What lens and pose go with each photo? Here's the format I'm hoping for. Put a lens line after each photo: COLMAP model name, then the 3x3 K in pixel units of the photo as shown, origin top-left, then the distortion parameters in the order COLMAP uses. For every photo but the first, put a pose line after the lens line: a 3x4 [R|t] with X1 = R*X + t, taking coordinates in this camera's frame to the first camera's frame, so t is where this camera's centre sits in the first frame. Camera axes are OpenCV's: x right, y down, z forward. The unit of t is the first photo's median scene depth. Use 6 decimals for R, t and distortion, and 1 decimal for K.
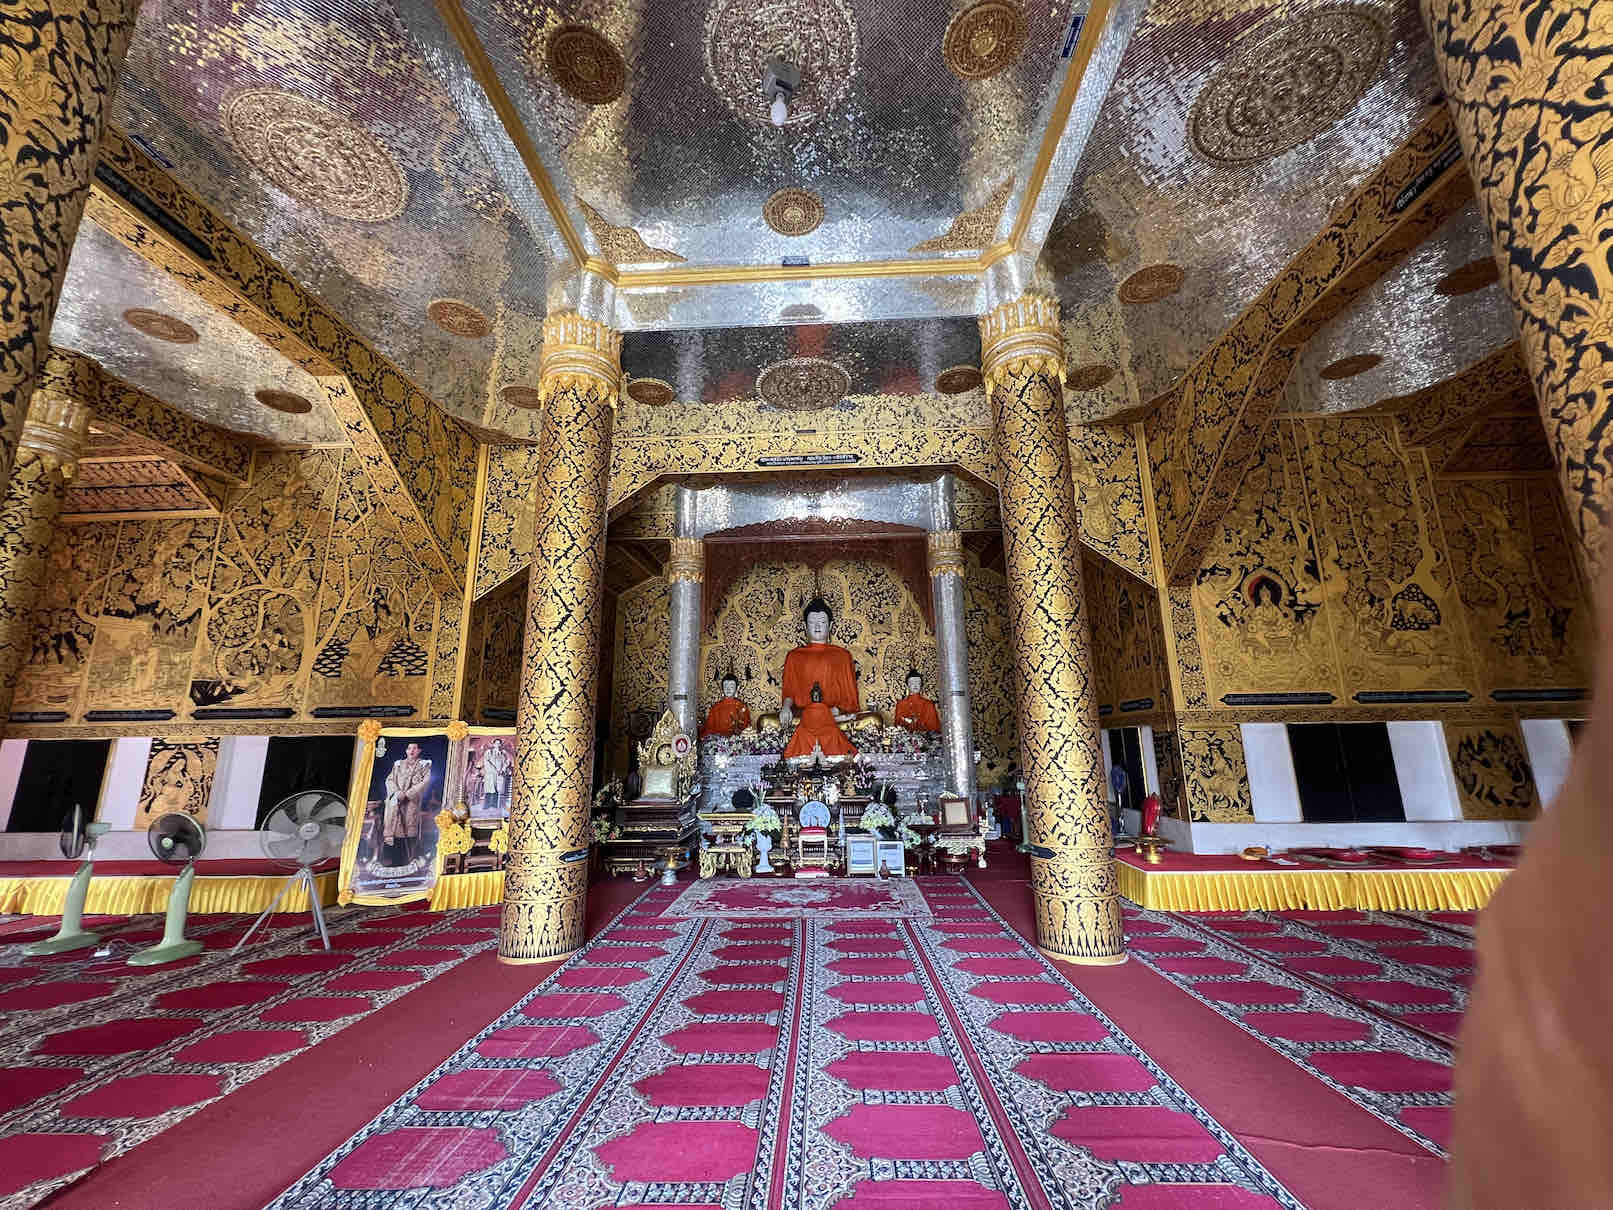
lens RADIAL K [[645.5, 0, 795.8], [0, 645.5, 605.9], [0, 0, 1]] dist [-0.000215, -0.000081]
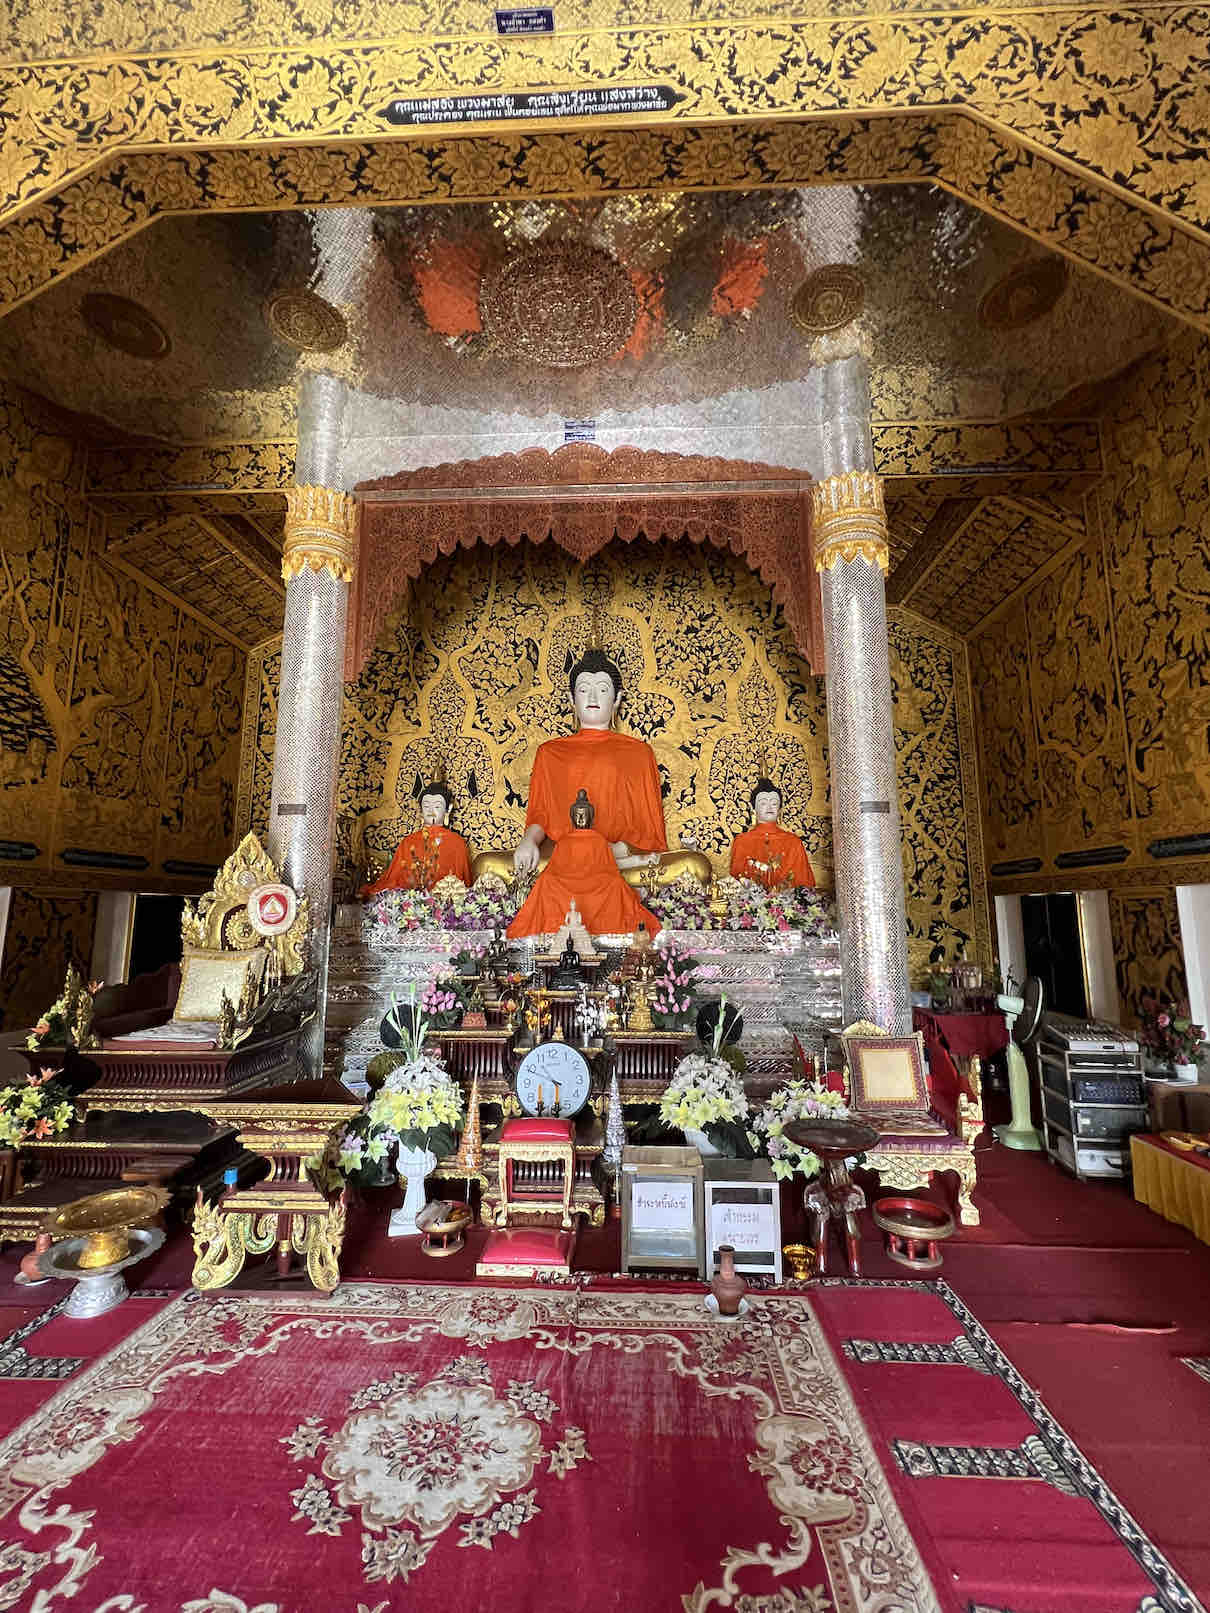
lens RADIAL K [[703.1, 0, 601.0], [0, 703.1, 807.3], [0, 0, 1]] dist [-0.001447, -0.000070]
pose [[0.999924, 0.012299, 0.000066, 0.046333], [-0.012277, 0.997737, 0.066102, 0.094904], [0.000747, -0.066098, 0.997813, 0.444237]]
